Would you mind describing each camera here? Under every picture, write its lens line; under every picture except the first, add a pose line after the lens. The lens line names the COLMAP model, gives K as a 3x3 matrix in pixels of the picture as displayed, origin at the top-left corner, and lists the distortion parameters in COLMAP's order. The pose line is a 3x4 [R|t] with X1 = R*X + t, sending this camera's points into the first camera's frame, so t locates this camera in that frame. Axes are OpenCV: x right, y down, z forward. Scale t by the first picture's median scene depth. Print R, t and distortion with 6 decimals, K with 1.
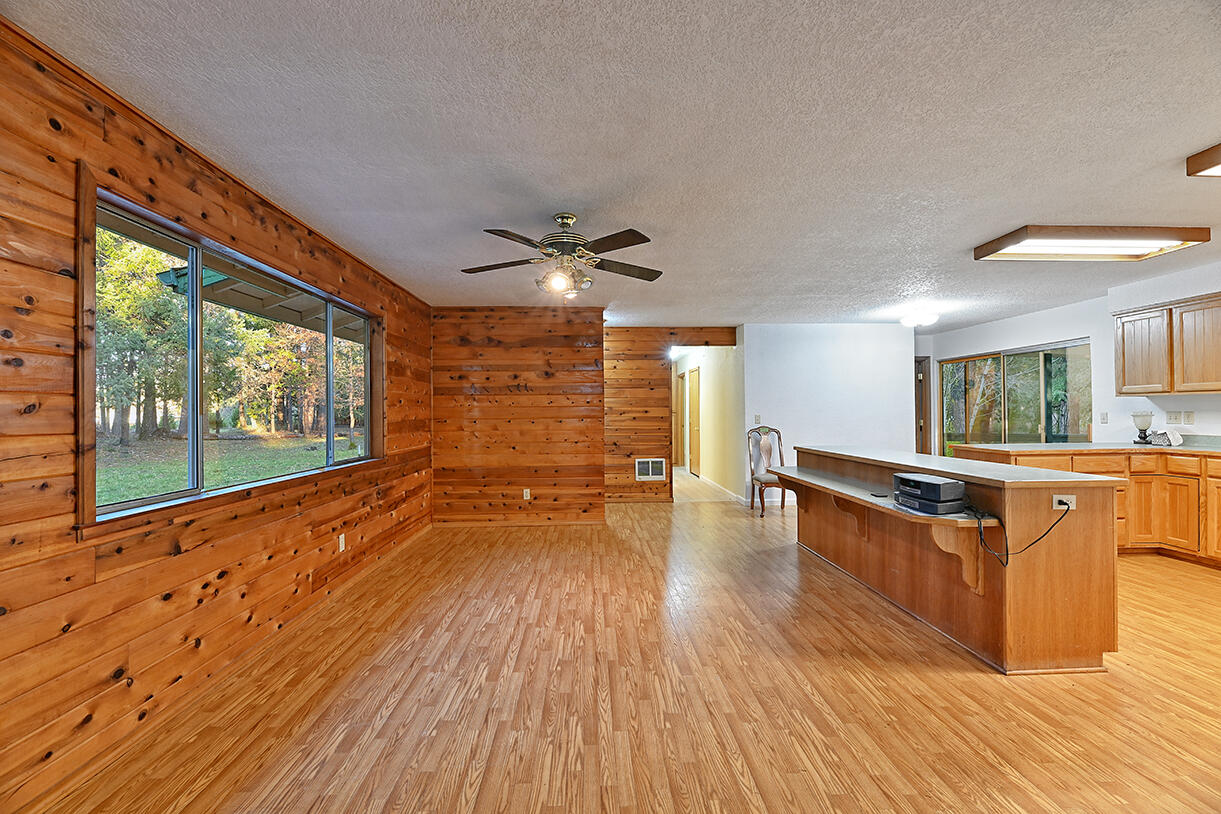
lens RADIAL K [[495.7, 0, 609.8], [0, 495.7, 408.6], [0, 0, 1]] dist [-0.003049, -0.000933]
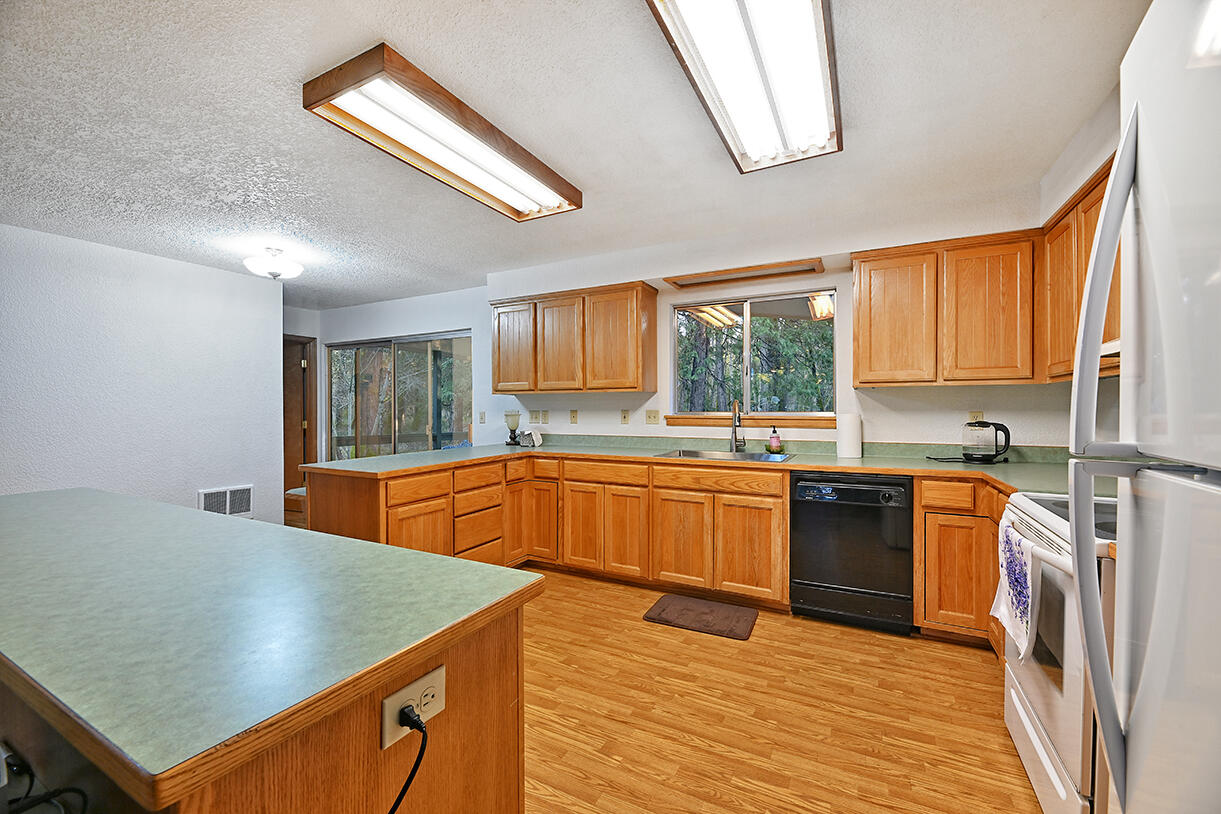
lens RADIAL K [[495.7, 0, 606.0], [0, 495.7, 408.3], [0, 0, 1]] dist [-0.003049, -0.000933]
pose [[0.506120, 0.002101, 0.862461, 0.375228], [-0.007200, 0.999972, 0.001790, -0.001522], [-0.862433, -0.007116, 0.506121, 0.390268]]
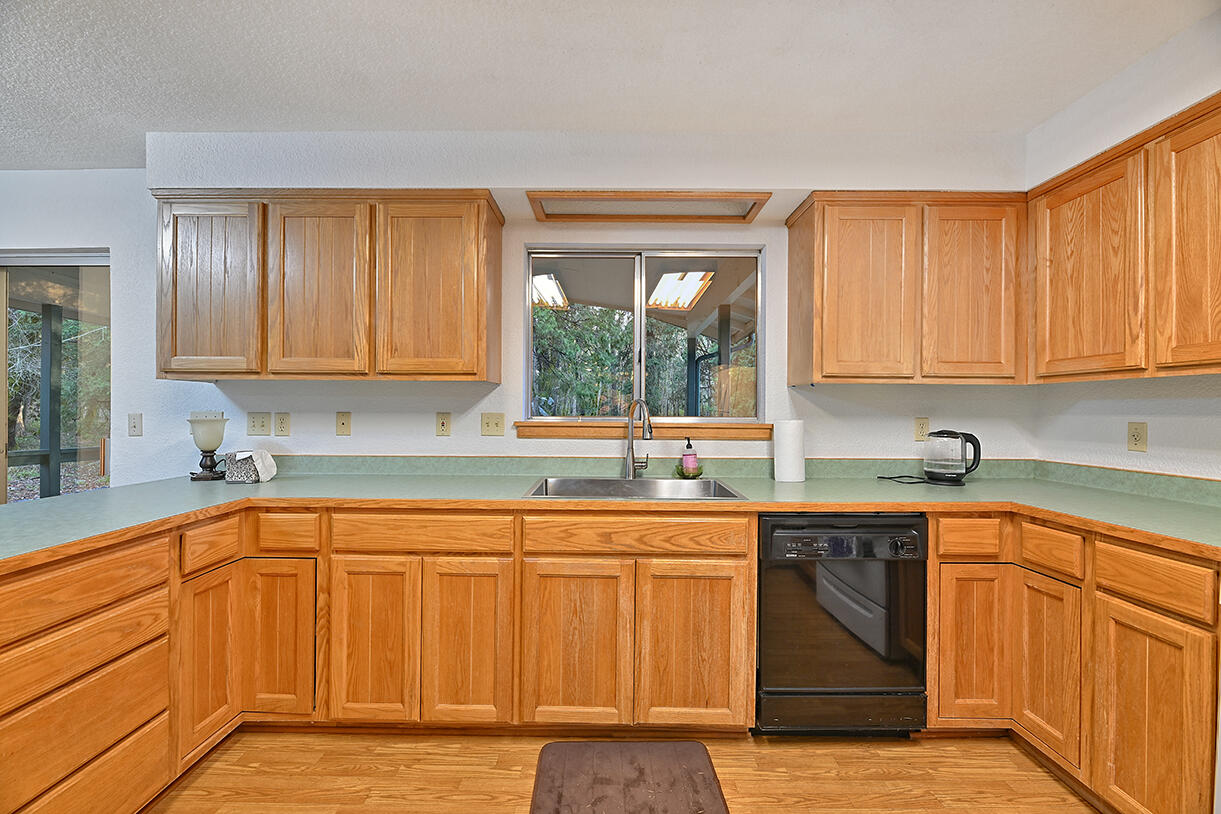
lens RADIAL K [[495.7, 0, 606.2], [0, 495.7, 408.4], [0, 0, 1]] dist [-0.003049, -0.000933]
pose [[0.052305, 0.004297, 0.998622, 0.654879], [-0.016242, 0.999862, -0.003451, -0.002357], [-0.998499, -0.016039, 0.052367, 0.622016]]
